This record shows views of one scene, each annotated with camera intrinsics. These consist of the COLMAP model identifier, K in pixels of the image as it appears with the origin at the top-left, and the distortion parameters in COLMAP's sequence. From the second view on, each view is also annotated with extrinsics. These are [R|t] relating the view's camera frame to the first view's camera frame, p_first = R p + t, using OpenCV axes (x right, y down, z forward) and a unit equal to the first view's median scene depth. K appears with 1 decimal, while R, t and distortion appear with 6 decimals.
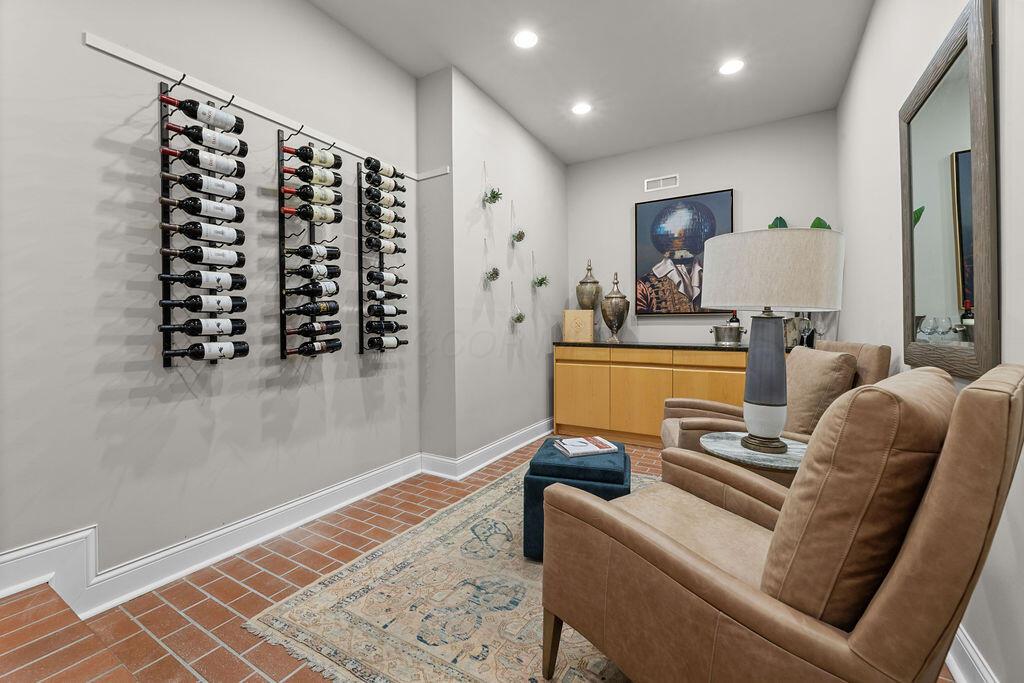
lens RADIAL K [[420.9, 0, 514.7], [0, 420.9, 338.4], [0, 0, 1]] dist [-0.001890, 0.000211]
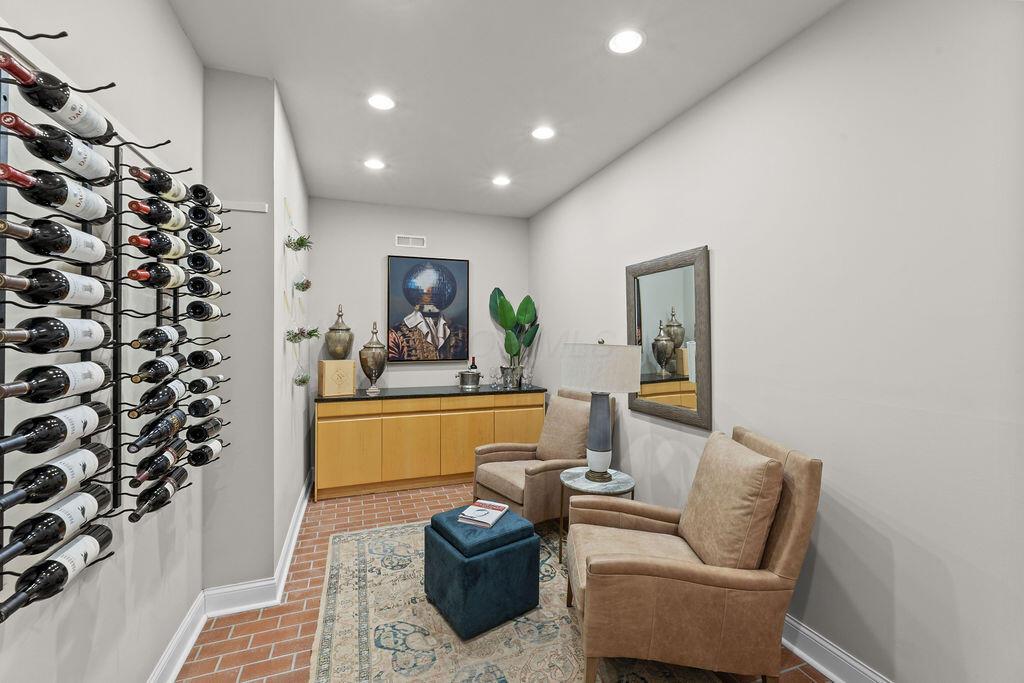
lens RADIAL K [[420.9, 0, 514.7], [0, 420.9, 338.4], [0, 0, 1]] dist [-0.001890, 0.000211]
pose [[0.630177, -0.001280, 0.776451, -0.370332], [0.018634, 0.999736, -0.013475, -0.109717], [-0.776228, 0.022960, 0.630034, 0.121938]]
